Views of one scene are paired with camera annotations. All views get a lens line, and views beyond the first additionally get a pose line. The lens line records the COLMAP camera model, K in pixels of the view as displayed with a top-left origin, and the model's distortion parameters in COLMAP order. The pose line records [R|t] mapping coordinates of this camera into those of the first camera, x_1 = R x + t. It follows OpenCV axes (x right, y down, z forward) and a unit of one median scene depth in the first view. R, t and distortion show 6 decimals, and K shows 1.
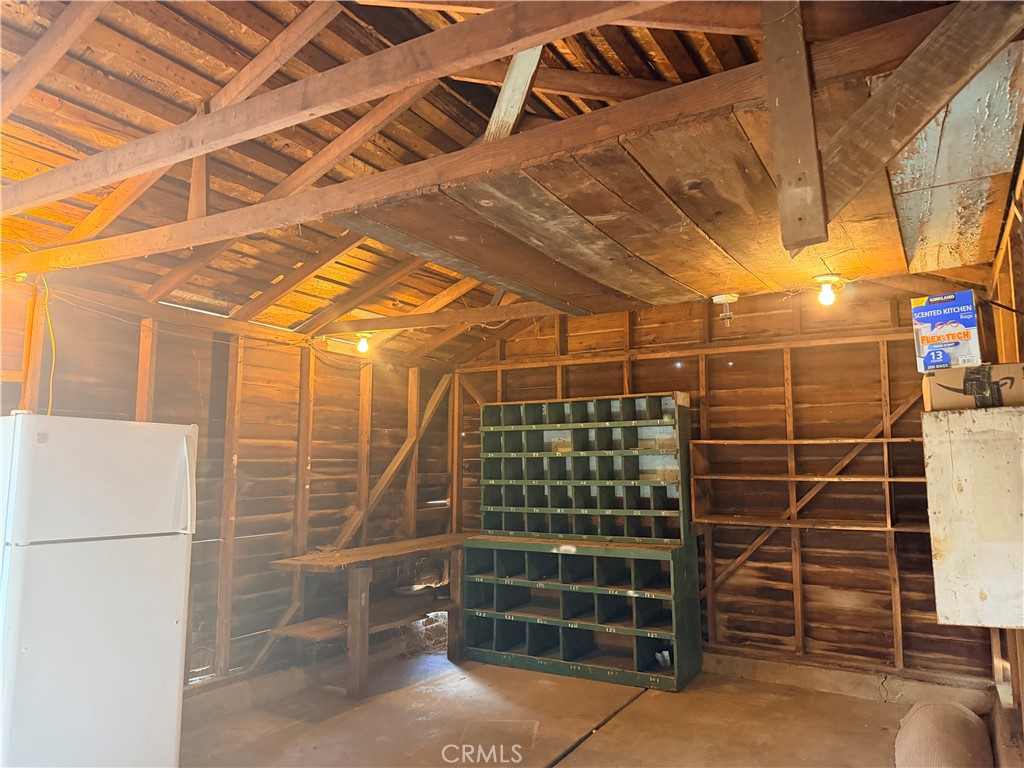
lens RADIAL K [[722.1, 0, 511.6], [0, 722.1, 381.8], [0, 0, 1]] dist [0.065574, -0.077547]
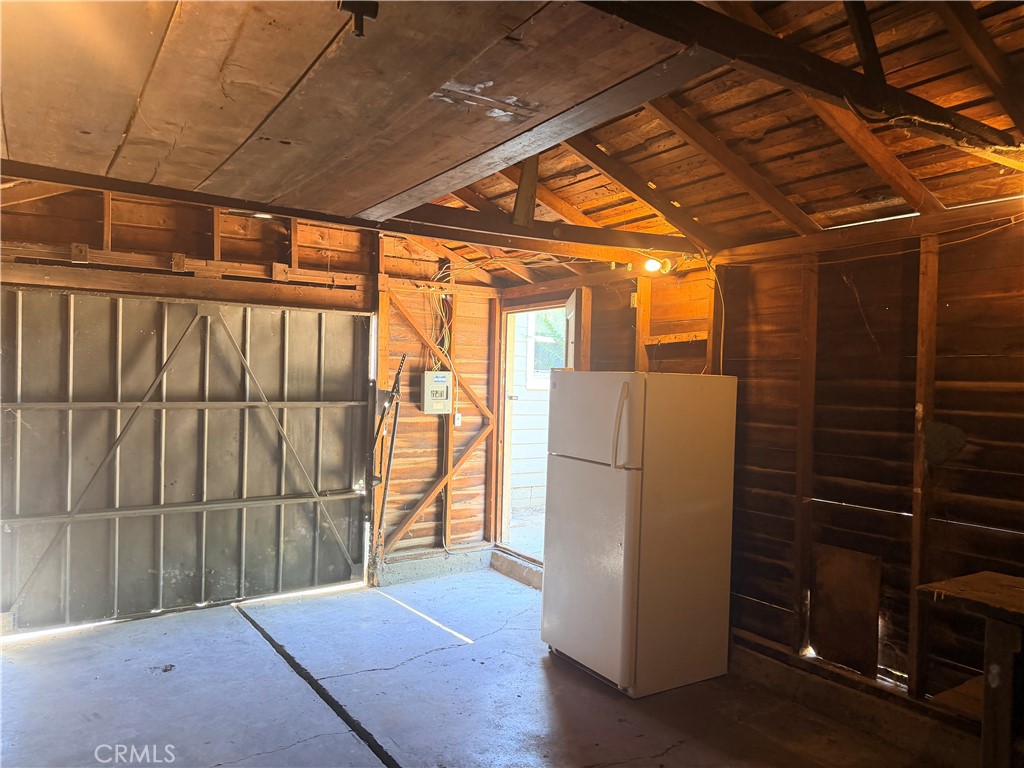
lens RADIAL K [[722.1, 0, 510.3], [0, 722.1, 387.0], [0, 0, 1]] dist [0.065574, -0.077547]
pose [[-0.438724, -0.005275, -0.898606, 0.449026], [0.081669, 0.995610, -0.045717, 0.083999], [0.894903, -0.093446, -0.436367, 0.956686]]
